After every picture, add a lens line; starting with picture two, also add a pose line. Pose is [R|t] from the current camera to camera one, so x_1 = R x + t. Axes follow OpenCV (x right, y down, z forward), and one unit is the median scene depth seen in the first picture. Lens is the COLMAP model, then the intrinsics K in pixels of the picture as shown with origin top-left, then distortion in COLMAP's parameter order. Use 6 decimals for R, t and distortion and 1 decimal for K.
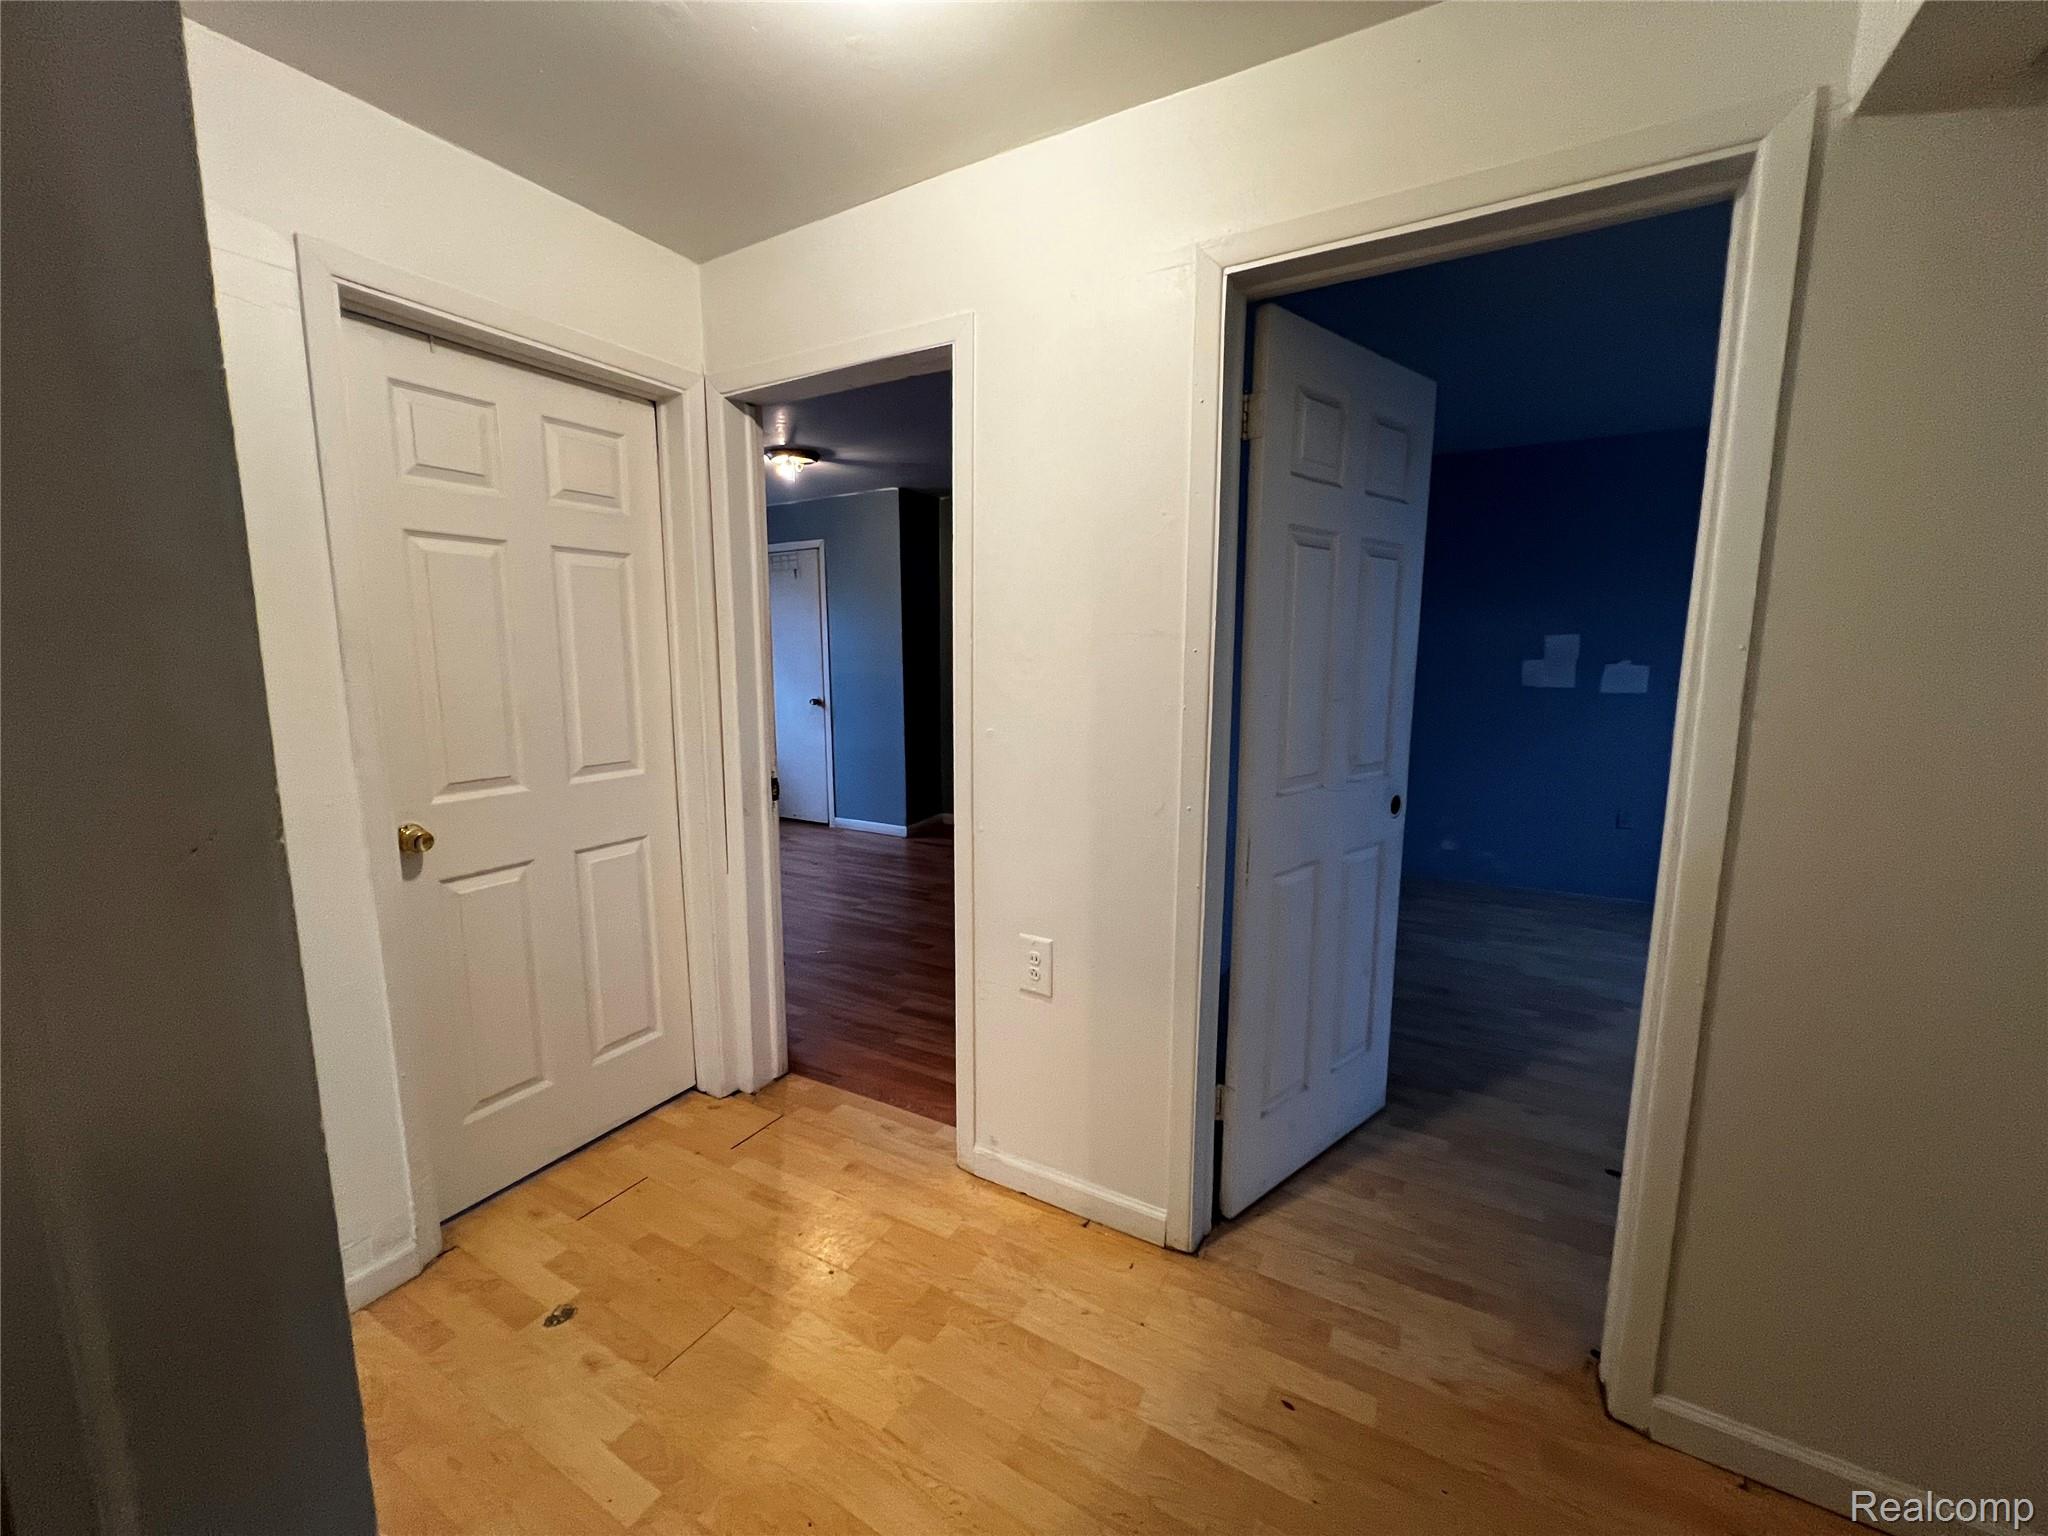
lens RADIAL K [[819.0, 0, 1018.6], [0, 819.0, 766.6], [0, 0, 1]] dist [-0.001104, -0.000224]
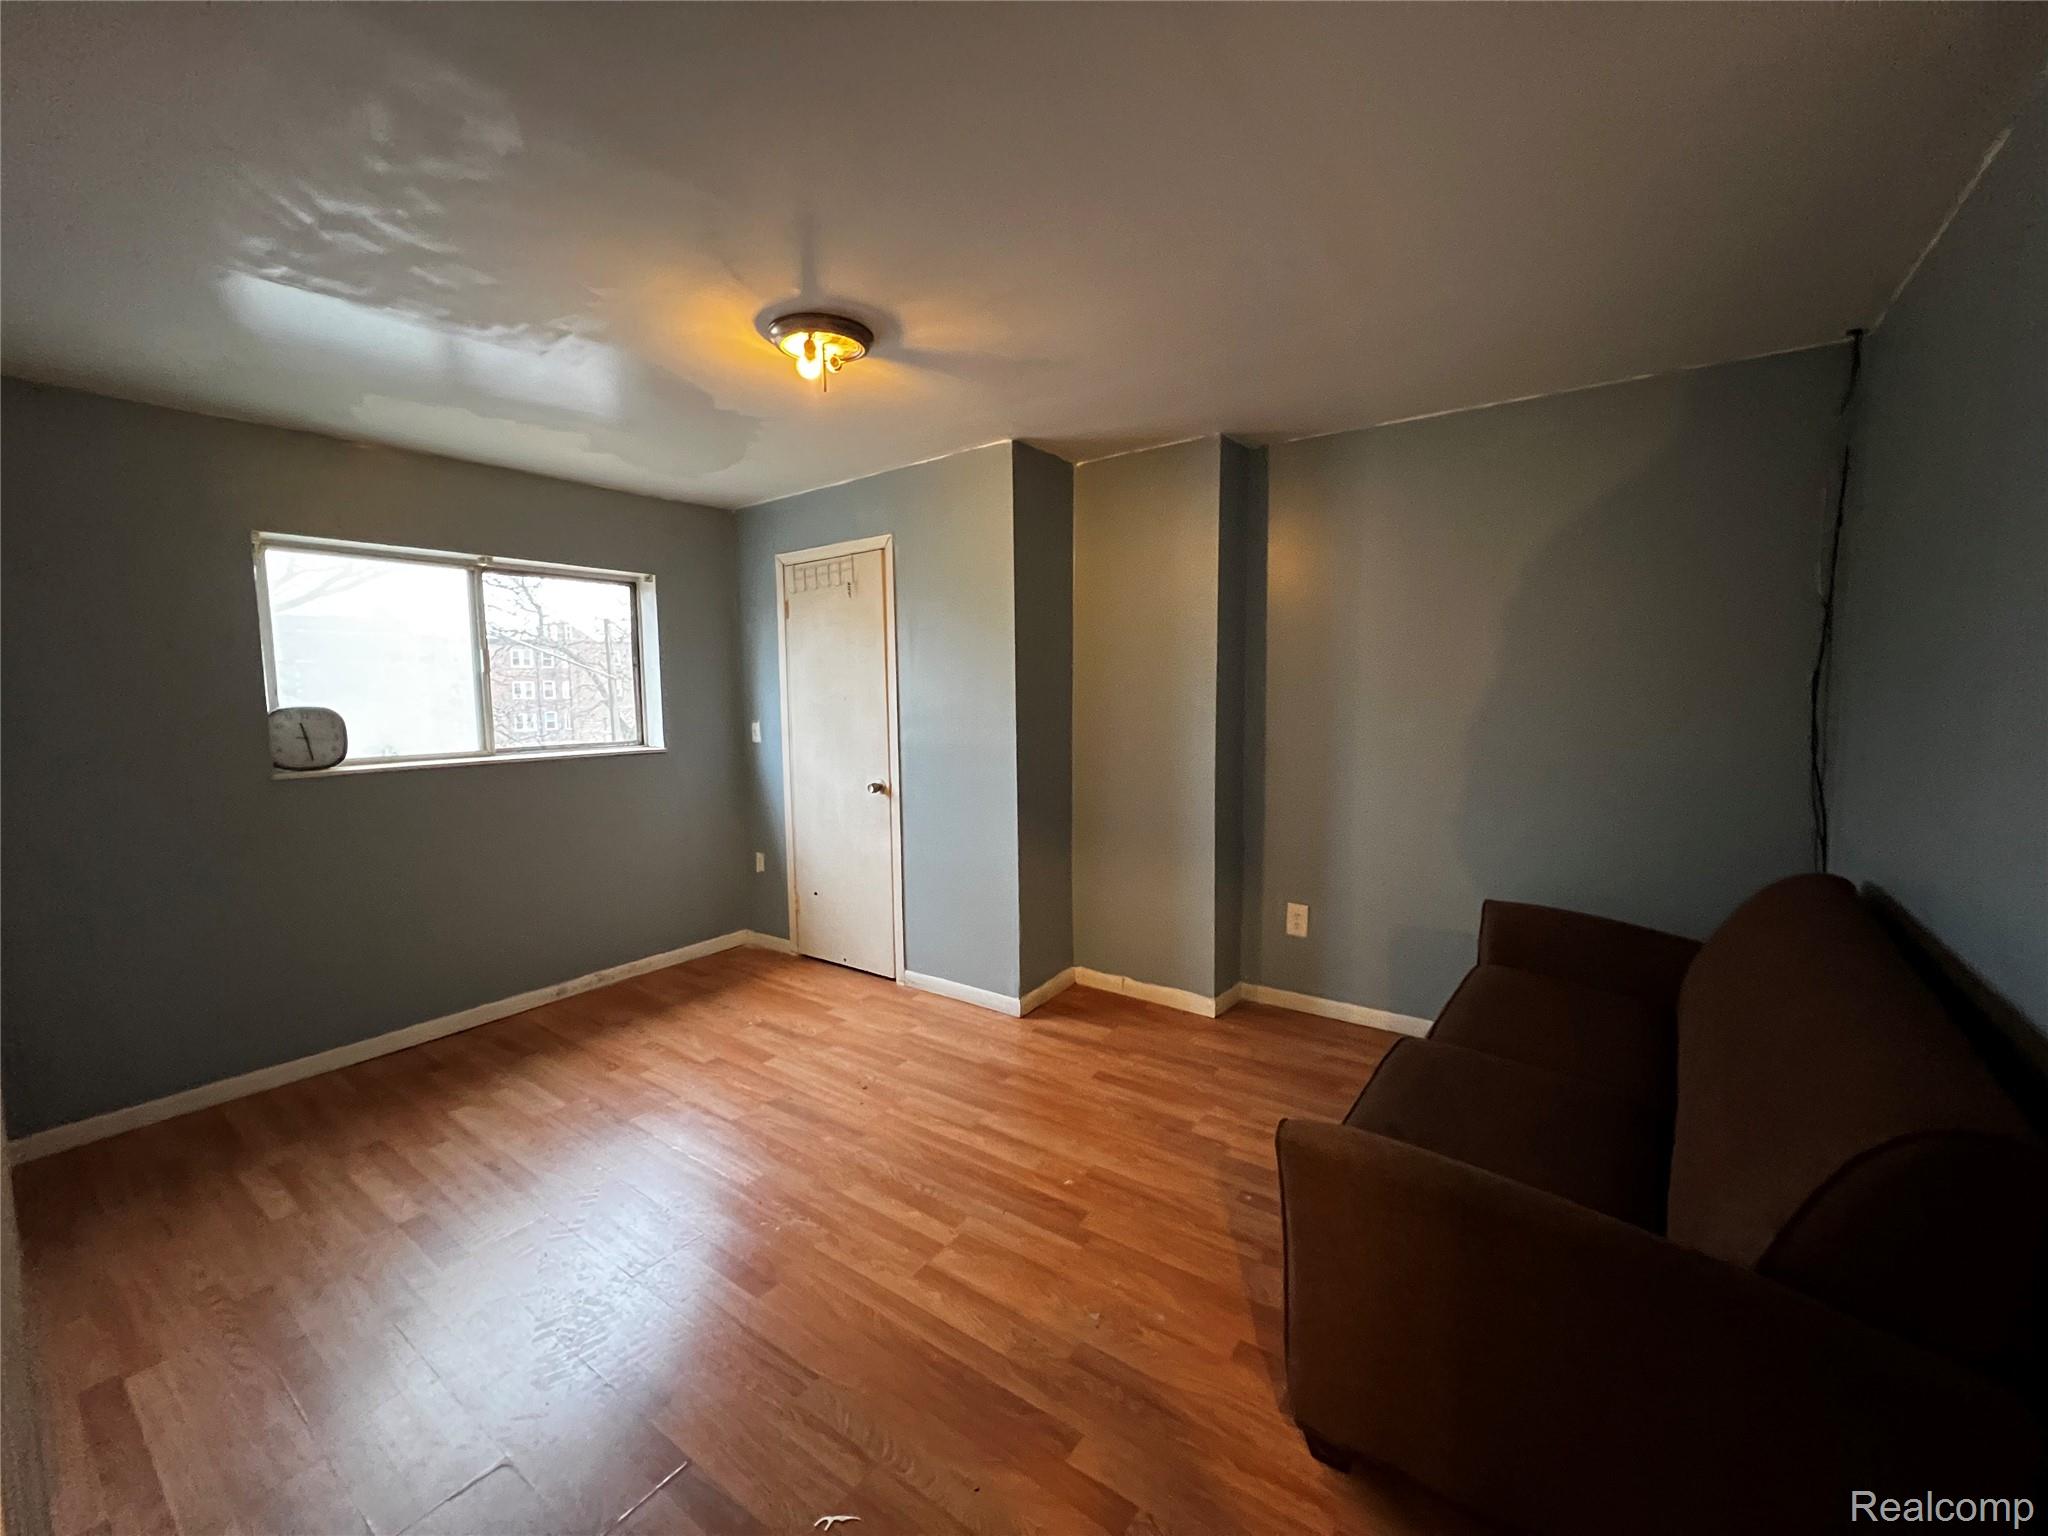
lens RADIAL K [[819.0, 0, 1020.6], [0, 819.0, 762.6], [0, 0, 1]] dist [-0.001104, -0.000224]
pose [[0.994848, -0.002000, -0.101357, -0.186505], [-0.004474, 0.997965, -0.063612, -0.150865], [0.101278, 0.063738, 0.992814, 0.975521]]
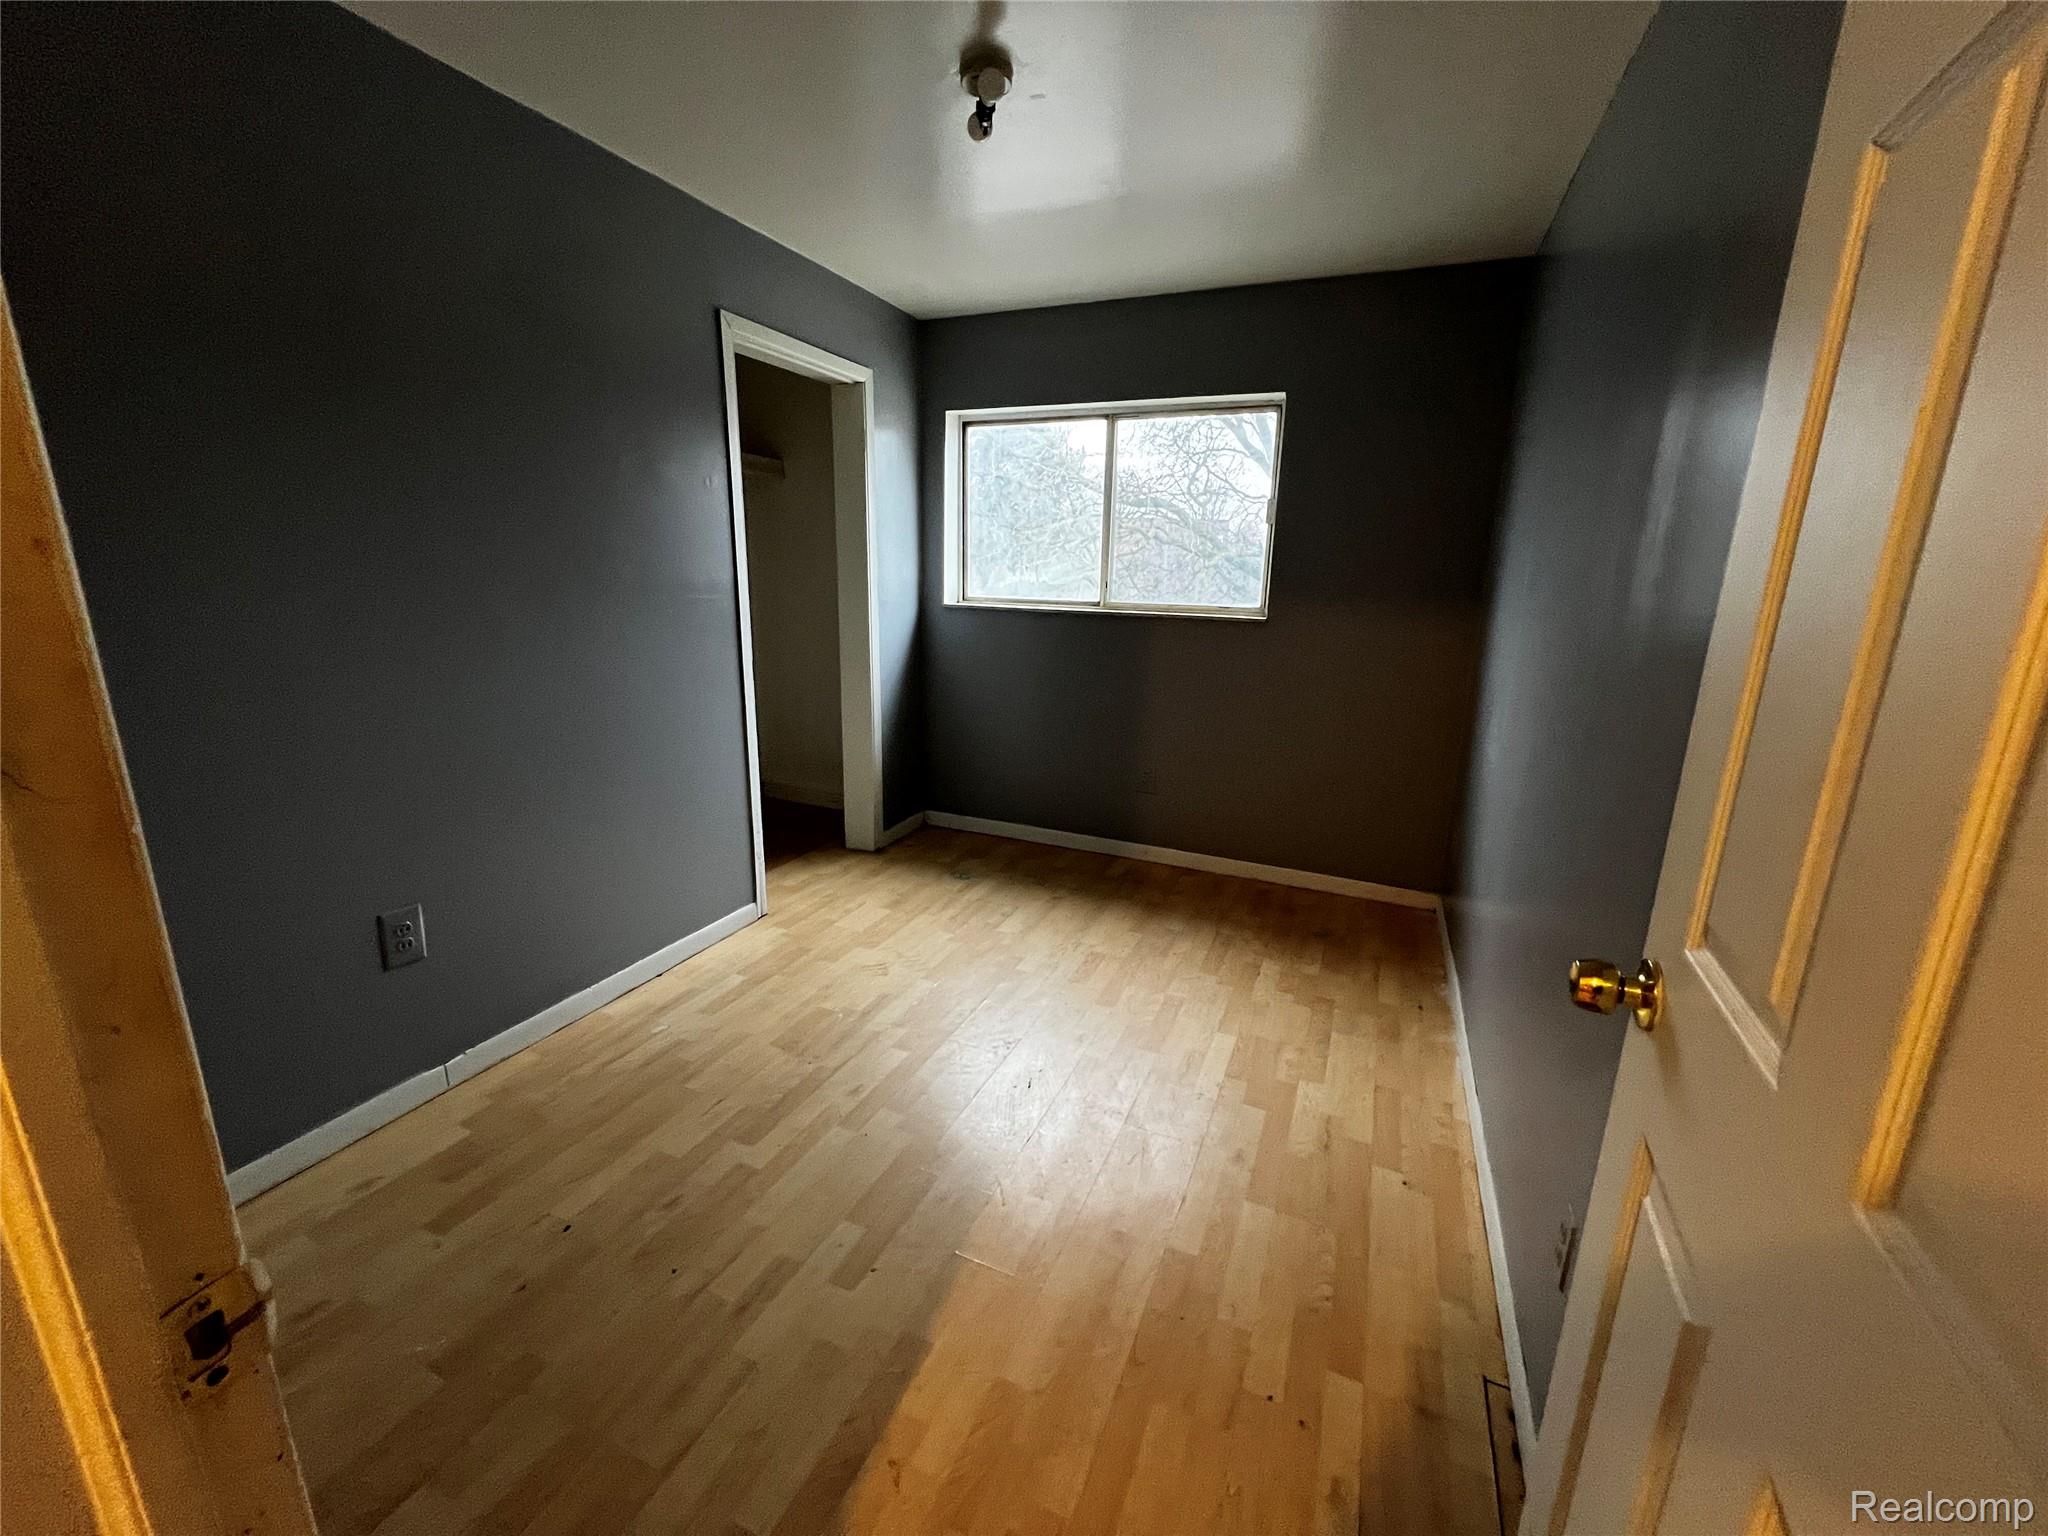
lens RADIAL K [[819.0, 0, 1022.2], [0, 819.0, 765.8], [0, 0, 1]] dist [-0.001104, -0.000224]
pose [[0.101646, 0.249542, -0.963015, 0.280194], [-0.171643, 0.957910, 0.230102, -0.305512], [0.979901, 0.141906, 0.140200, 2.096558]]
